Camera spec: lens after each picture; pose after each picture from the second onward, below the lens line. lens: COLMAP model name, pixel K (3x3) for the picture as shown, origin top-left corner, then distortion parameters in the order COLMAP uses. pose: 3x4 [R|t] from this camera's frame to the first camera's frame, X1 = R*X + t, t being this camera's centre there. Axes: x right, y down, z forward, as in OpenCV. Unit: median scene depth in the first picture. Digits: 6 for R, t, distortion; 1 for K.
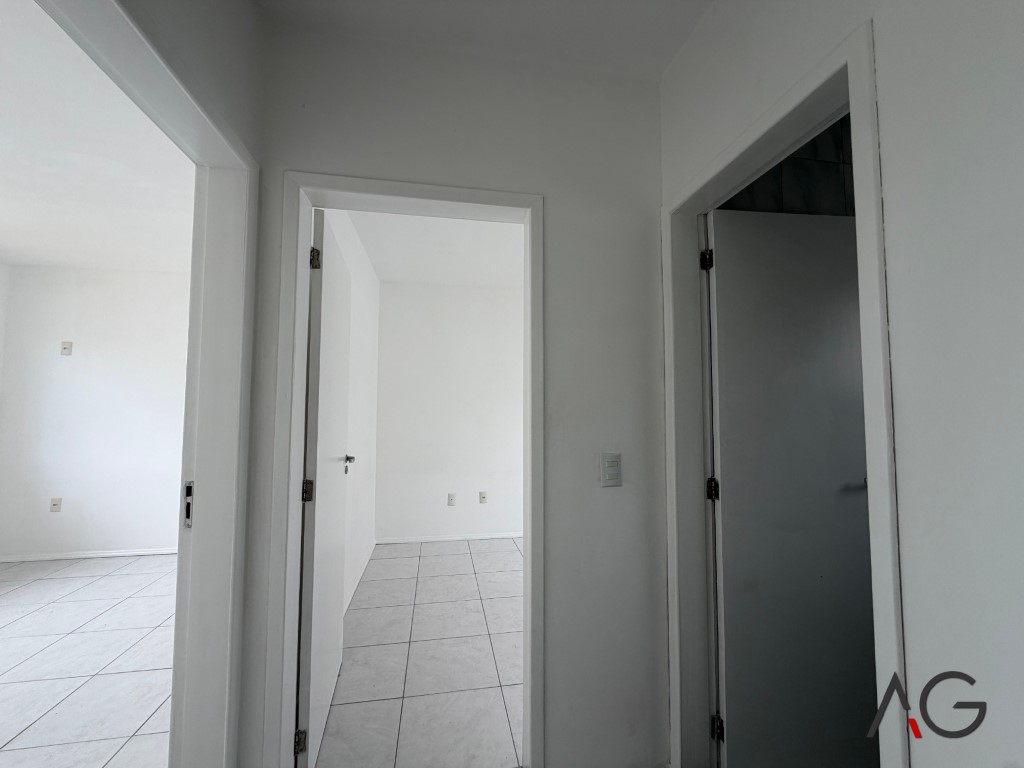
lens RADIAL K [[407.2, 0, 510.2], [0, 407.2, 384.7], [0, 0, 1]] dist [0.002029, -0.000116]
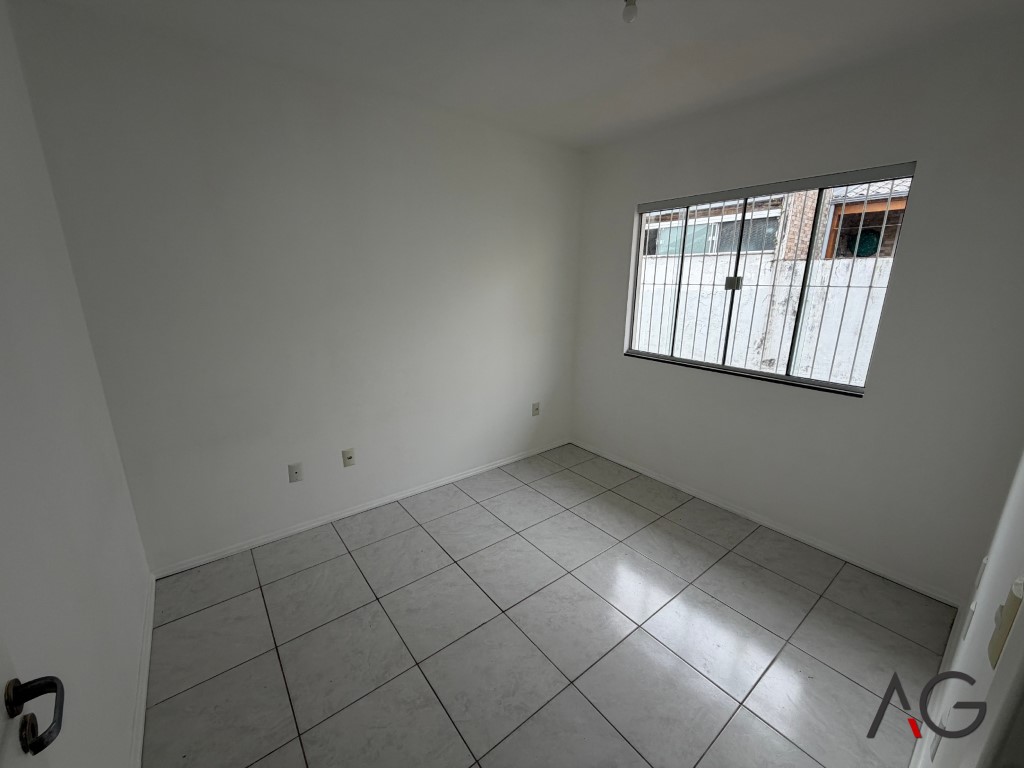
lens RADIAL K [[407.2, 0, 512.4], [0, 407.2, 385.0], [0, 0, 1]] dist [0.002029, -0.000116]
pose [[0.883895, -0.104956, 0.455756, -0.124102], [-0.036852, 0.955834, 0.291589, -0.035323], [-0.466231, -0.274529, 0.840989, 0.372134]]
